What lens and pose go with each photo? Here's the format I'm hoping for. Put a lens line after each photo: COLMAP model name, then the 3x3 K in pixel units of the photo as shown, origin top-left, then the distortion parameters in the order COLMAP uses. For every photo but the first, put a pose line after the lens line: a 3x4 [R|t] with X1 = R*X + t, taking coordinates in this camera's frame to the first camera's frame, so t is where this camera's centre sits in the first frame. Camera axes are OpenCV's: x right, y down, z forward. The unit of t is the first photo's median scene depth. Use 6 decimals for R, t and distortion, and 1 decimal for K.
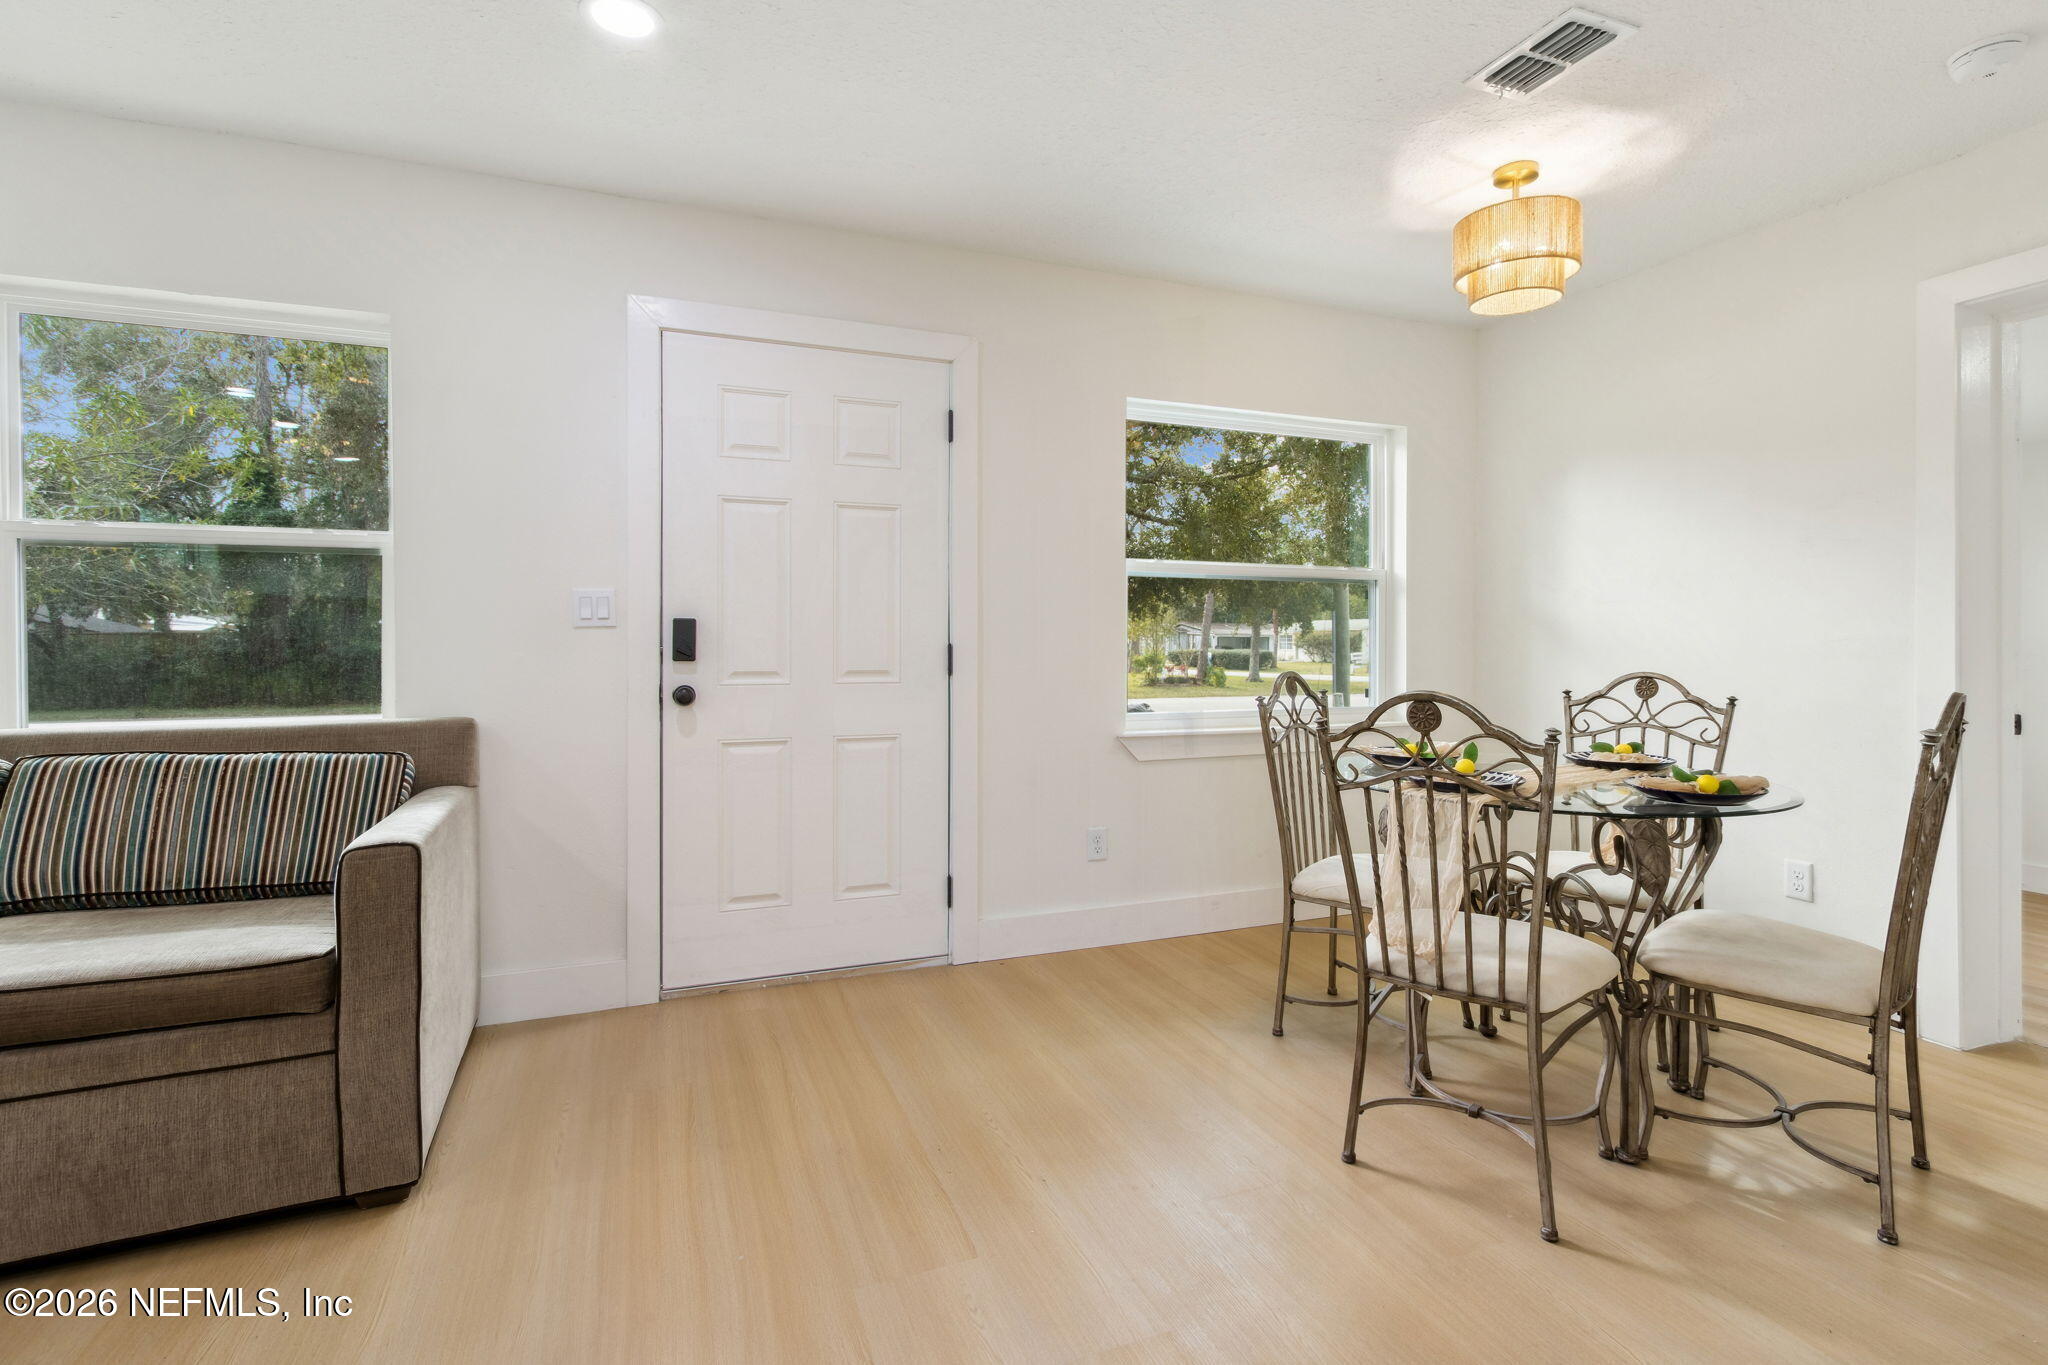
lens RADIAL K [[967.0, 0, 1019.5], [0, 967.0, 655.4], [0, 0, 1]] dist [0.003555, 0.000115]
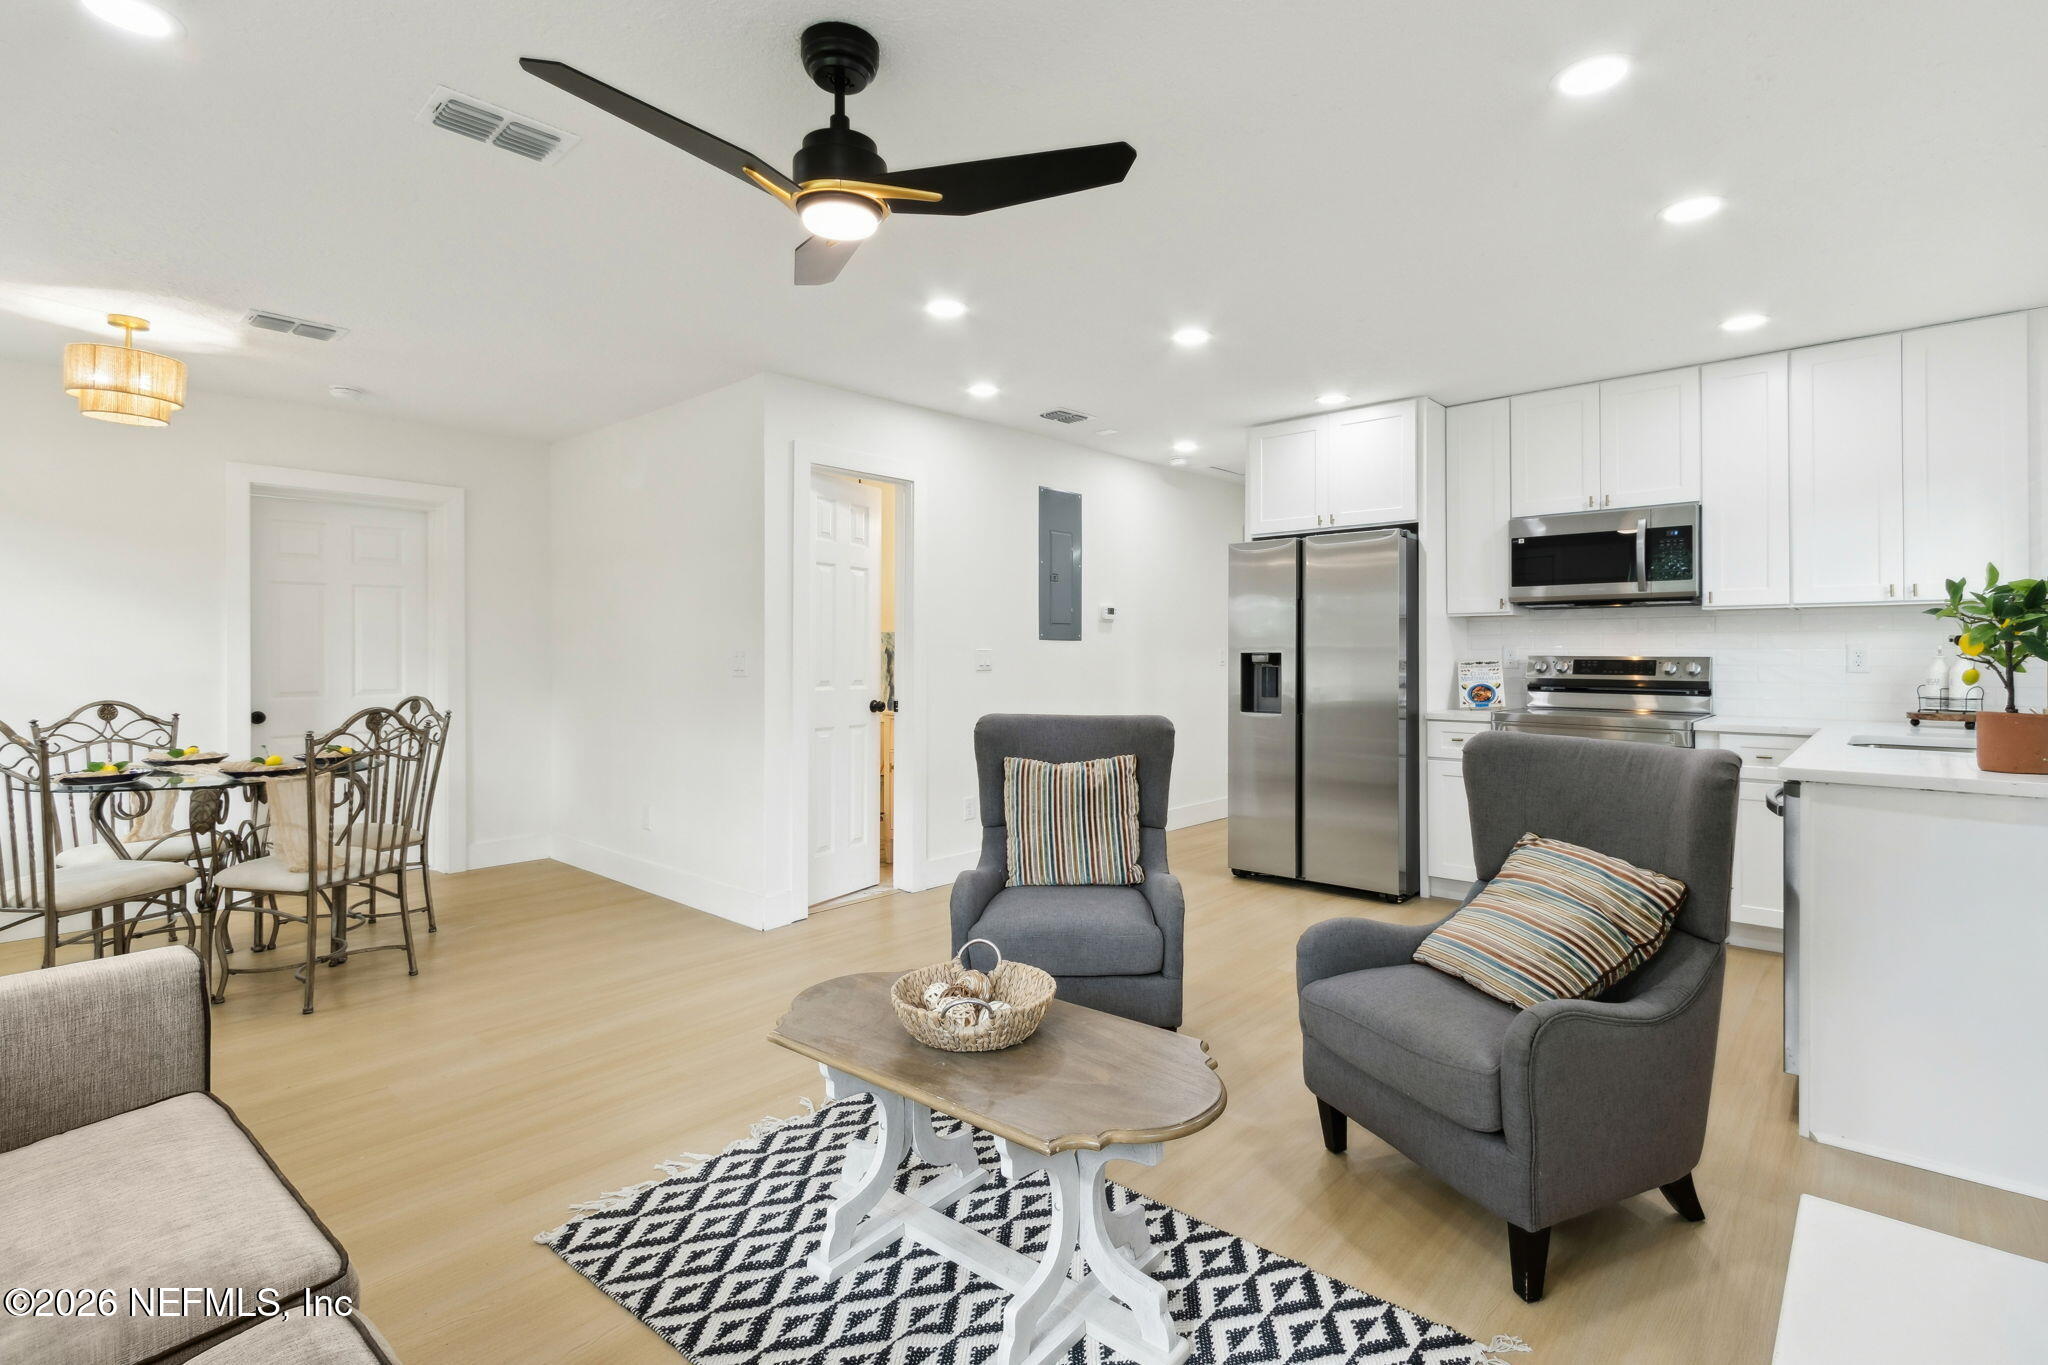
lens RADIAL K [[967.0, 0, 1019.5], [0, 967.0, 655.4], [0, 0, 1]] dist [0.003555, 0.000115]
pose [[-0.452086, -0.003312, 0.891968, -1.120082], [0.015234, 0.999819, 0.011433, -0.041296], [-0.891844, 0.018757, -0.451954, 0.493226]]
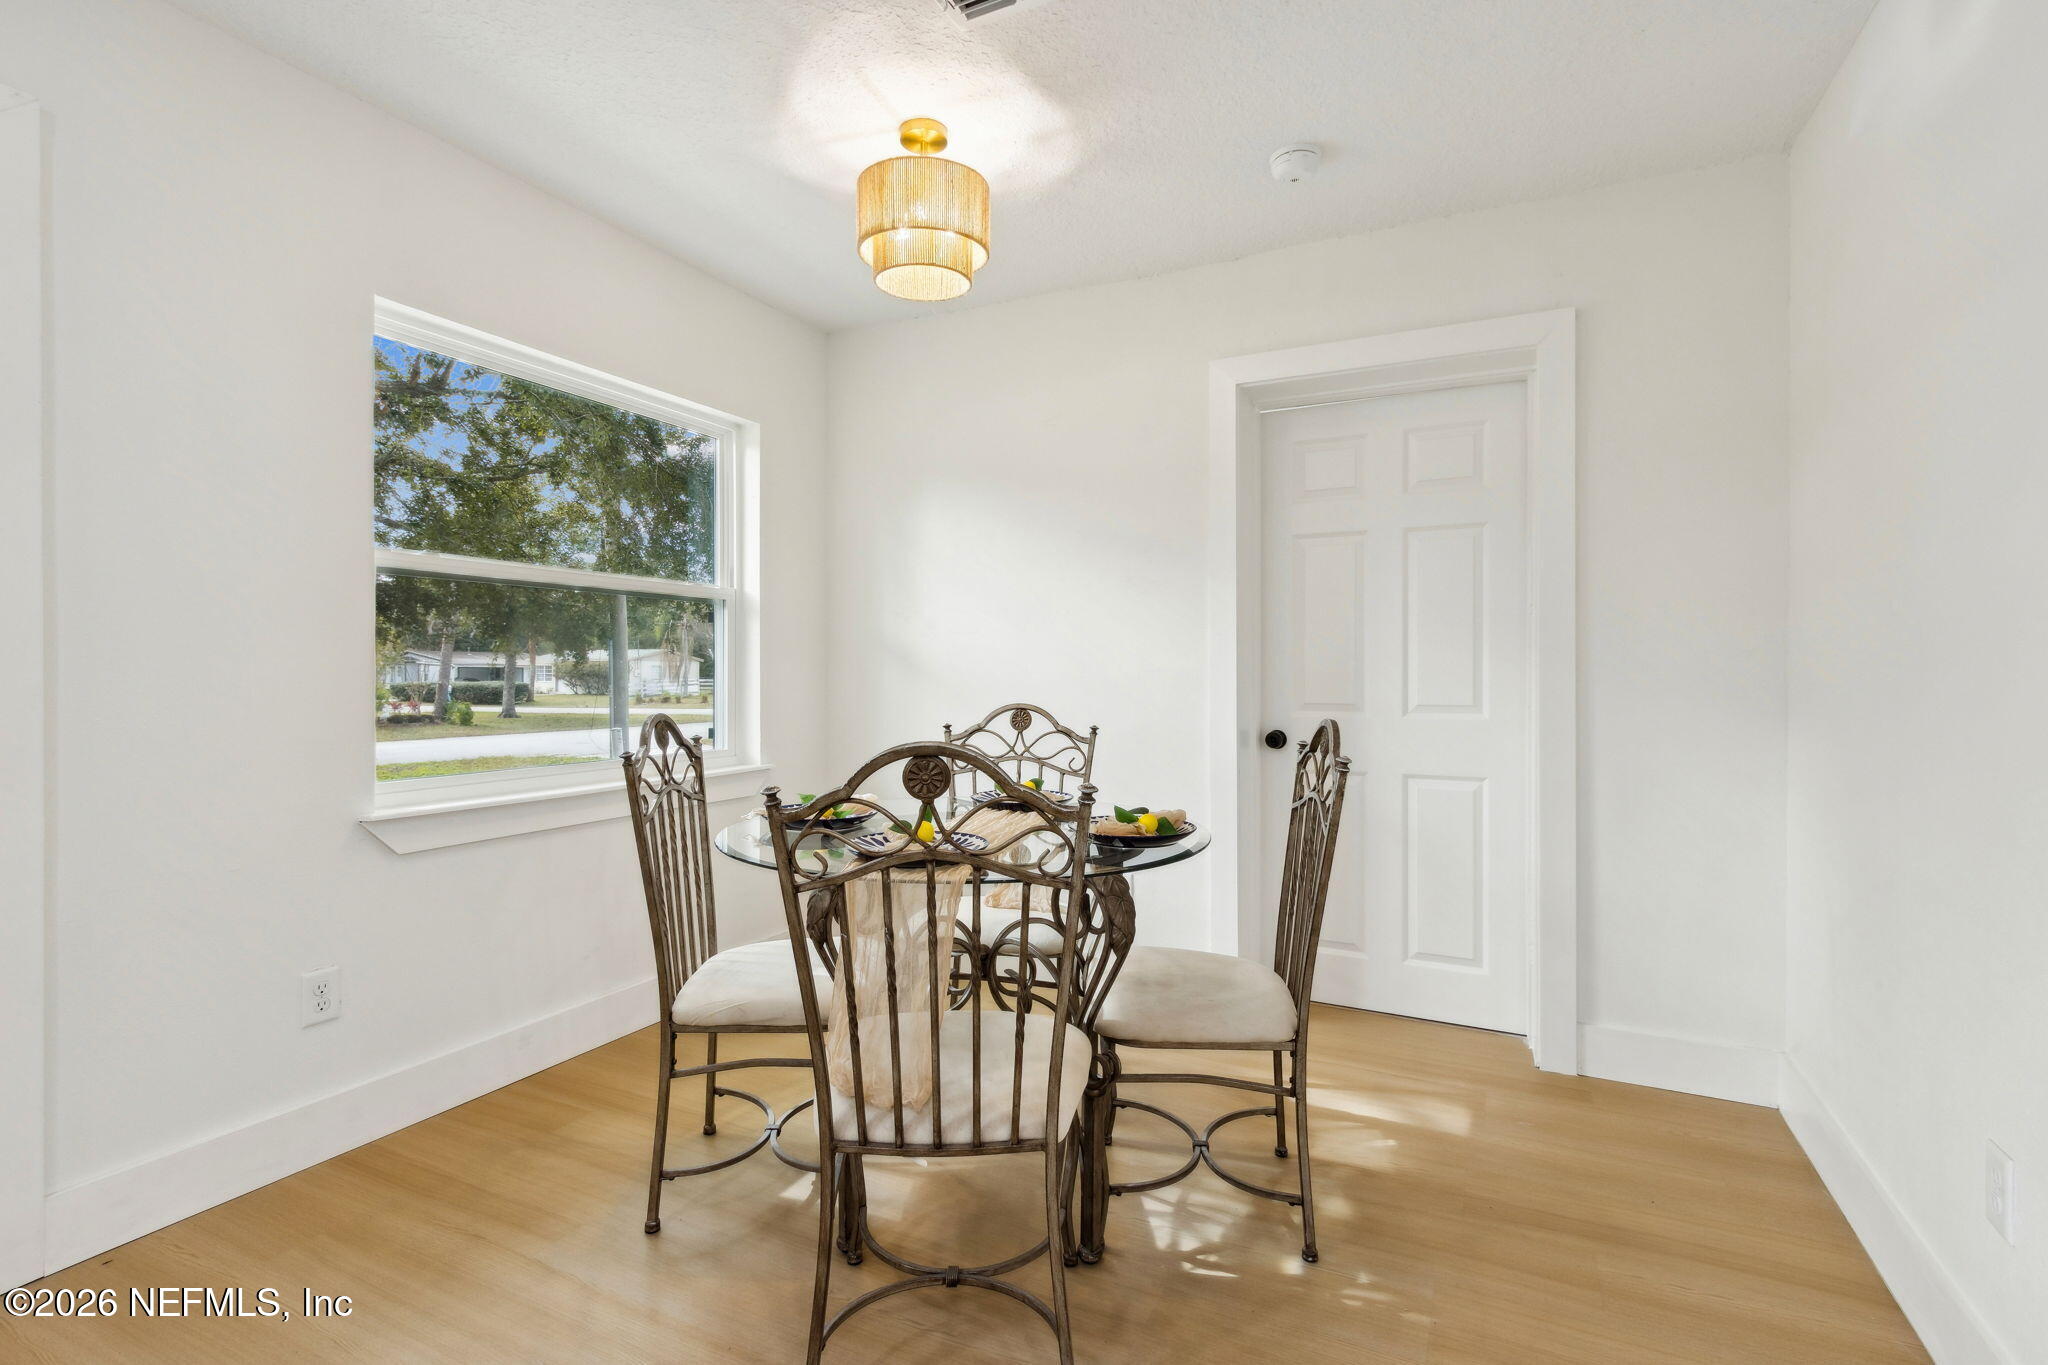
lens RADIAL K [[949.0, 0, 1026.2], [0, 949.0, 677.3], [0, 0, 1]] dist [0.008590, -0.000068]
pose [[0.735195, -0.003913, 0.677844, -0.001545], [0.010114, 0.999935, -0.005197, -0.004445], [-0.677780, 0.010677, 0.735187, 0.292048]]
